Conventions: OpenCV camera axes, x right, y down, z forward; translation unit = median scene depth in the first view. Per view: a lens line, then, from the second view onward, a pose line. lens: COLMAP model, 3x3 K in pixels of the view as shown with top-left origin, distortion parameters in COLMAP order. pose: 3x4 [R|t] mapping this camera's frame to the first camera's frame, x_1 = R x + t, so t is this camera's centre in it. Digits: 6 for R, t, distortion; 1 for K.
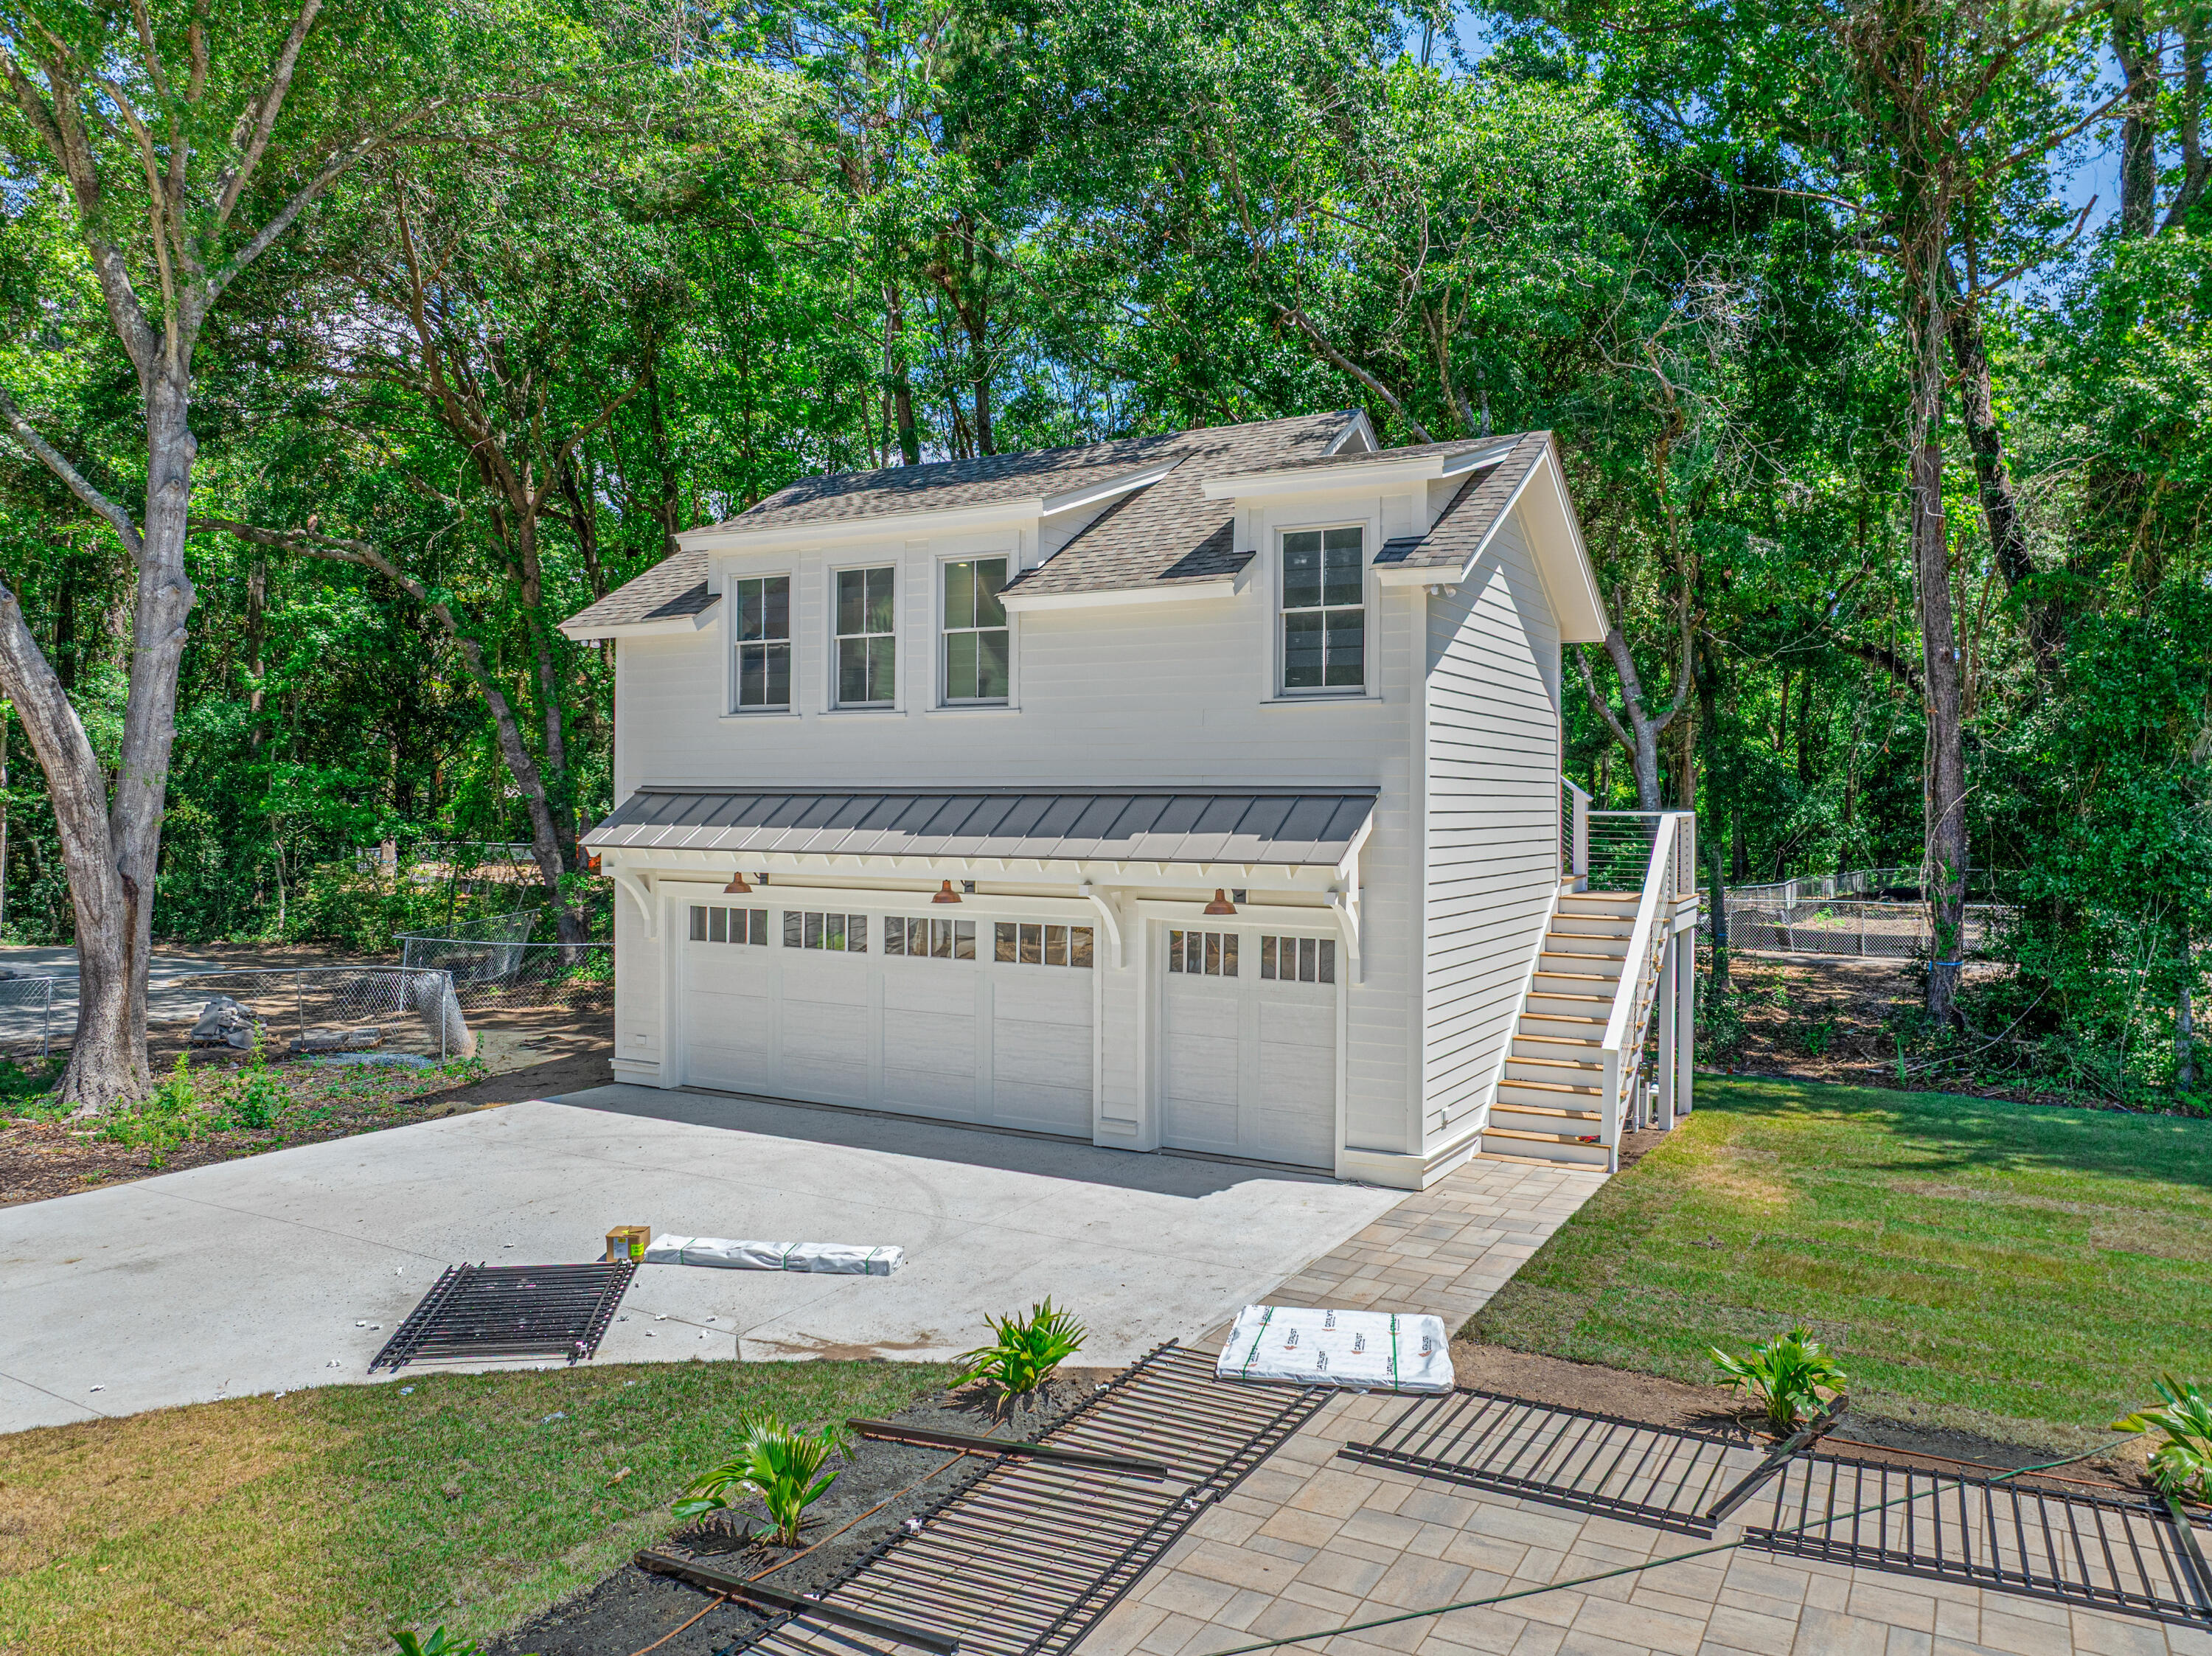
lens RADIAL K [[1593.3, 0, 1112.5], [0, 1593.3, 826.6], [0, 0, 1]] dist [-0.014799, -0.004592]
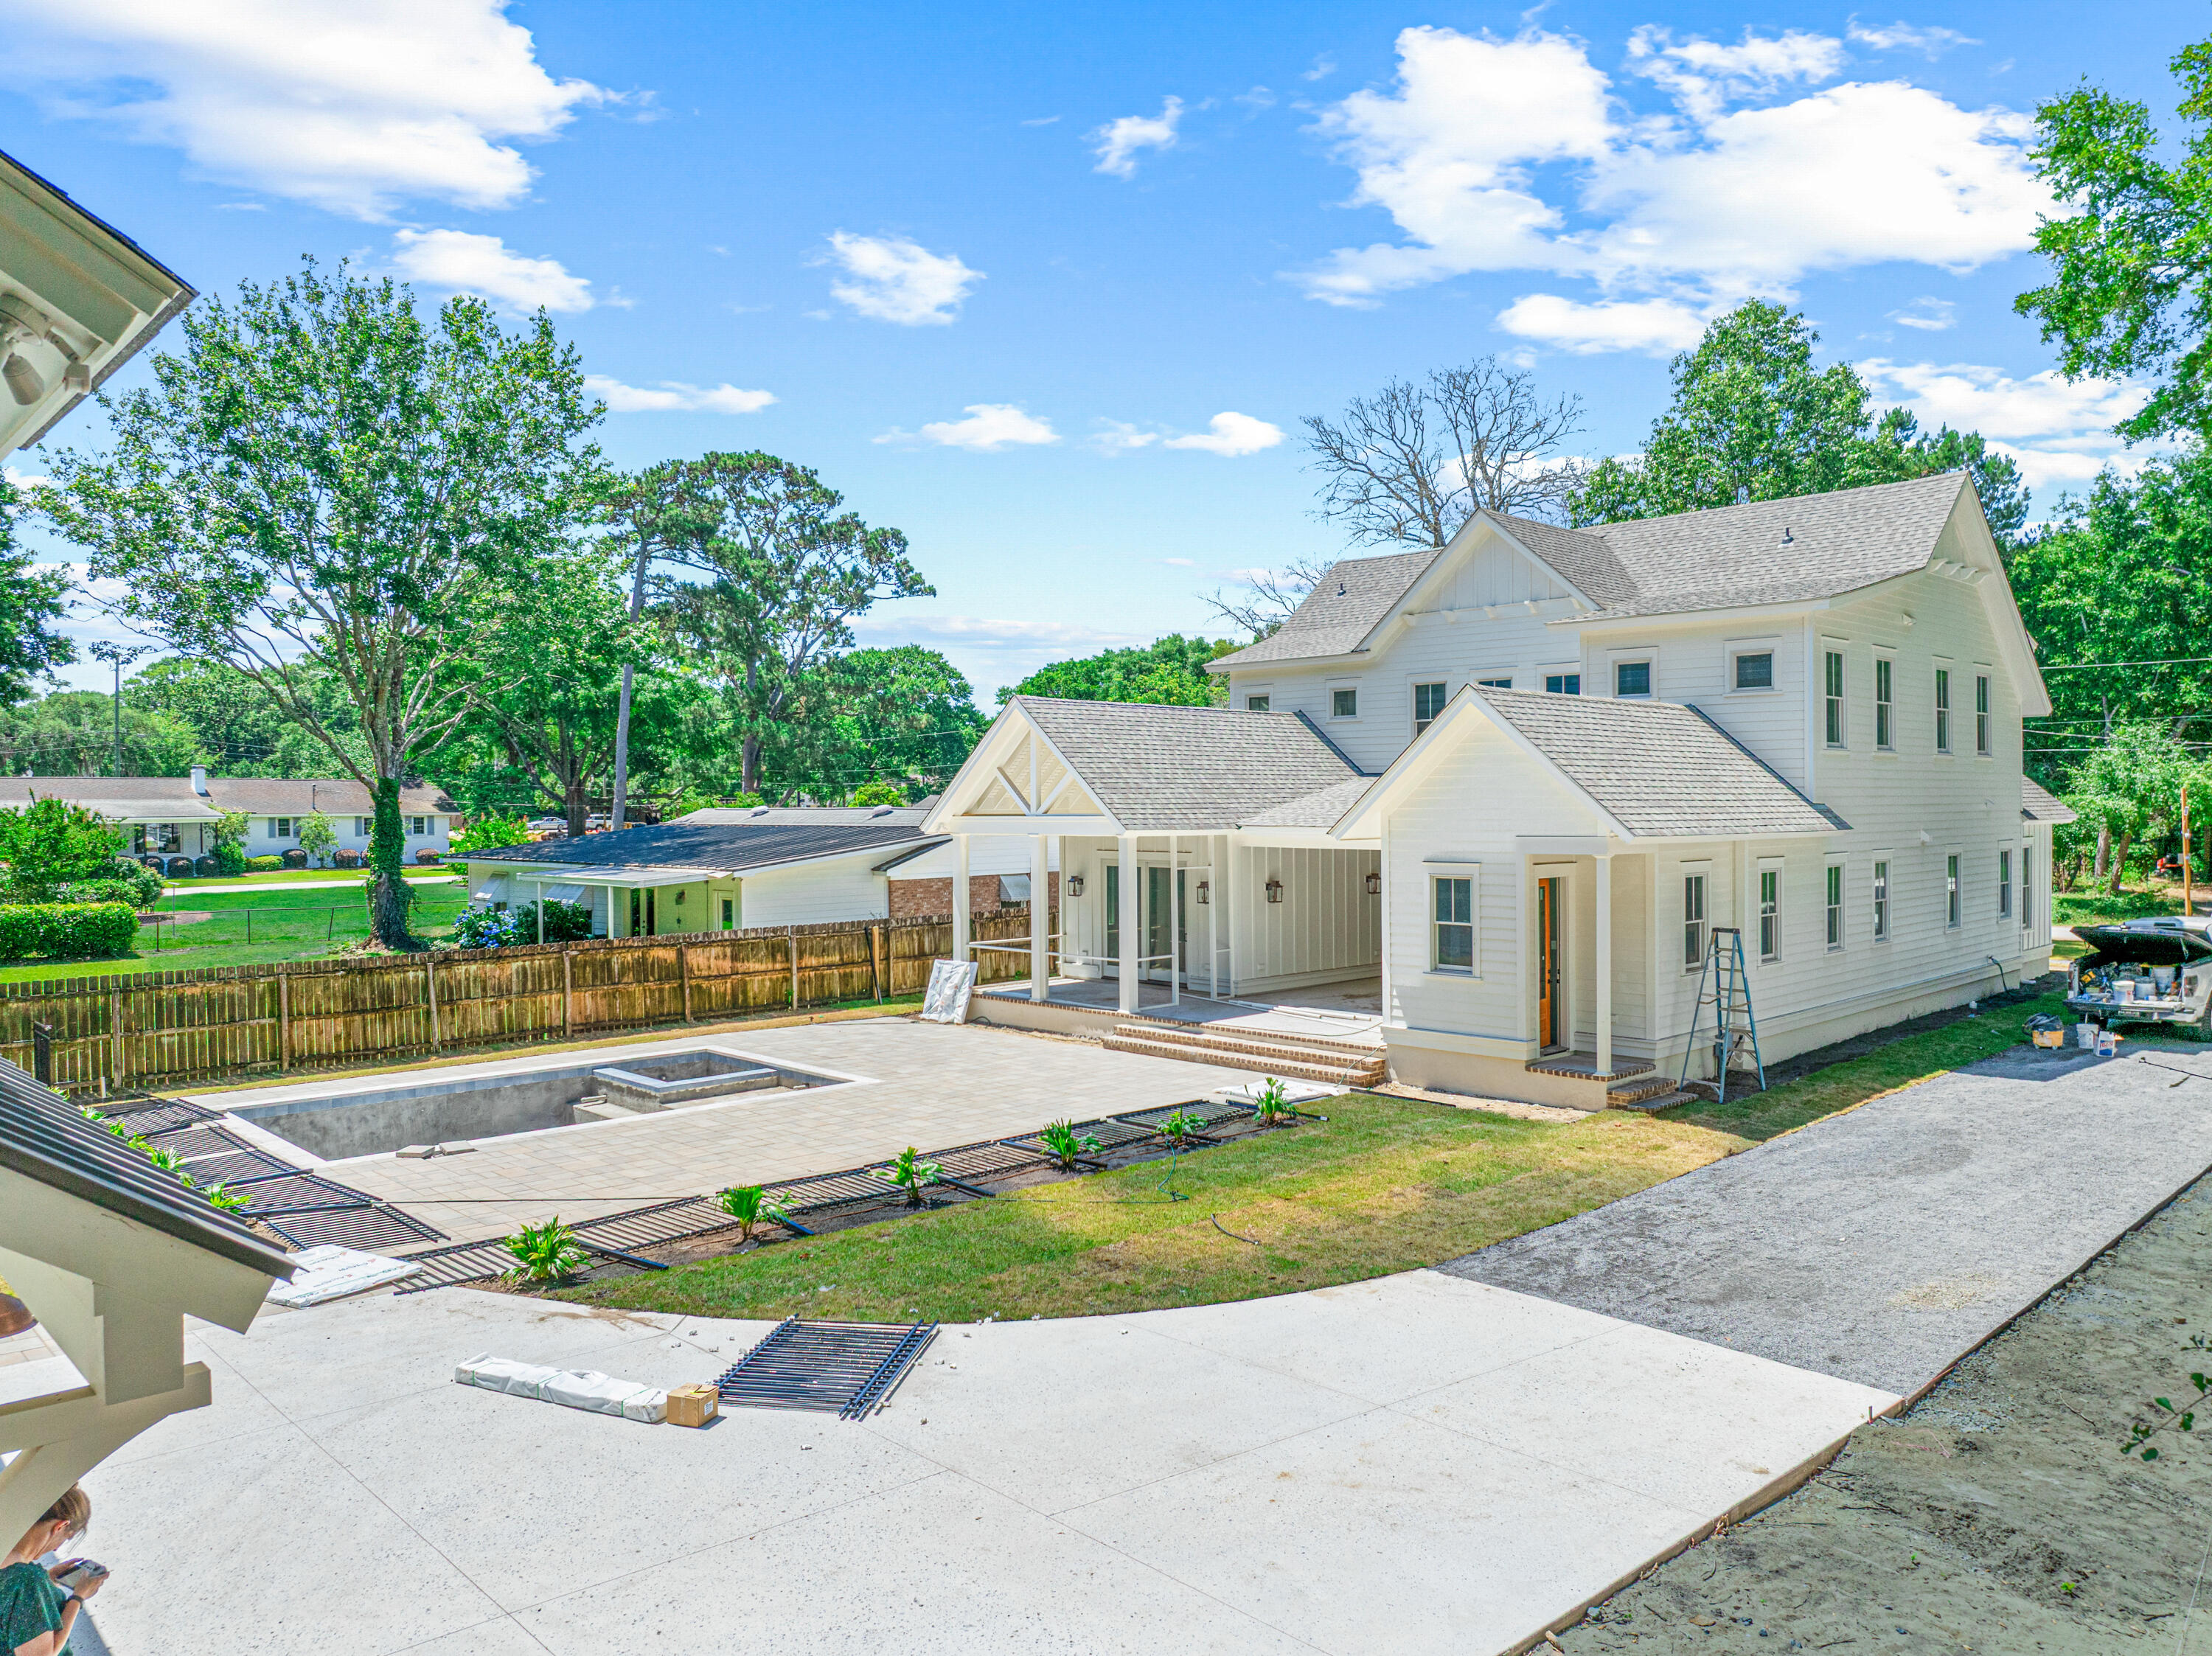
lens RADIAL K [[1545.4, 0, 1103.6], [0, 1545.4, 804.8], [0, 0, 1]] dist [-0.036241, -0.009544]
pose [[-0.953244, -0.002474, 0.302190, -0.625365], [0.003429, 0.999814, 0.019001, -0.081045], [-0.302181, 0.019149, -0.953058, 1.373551]]
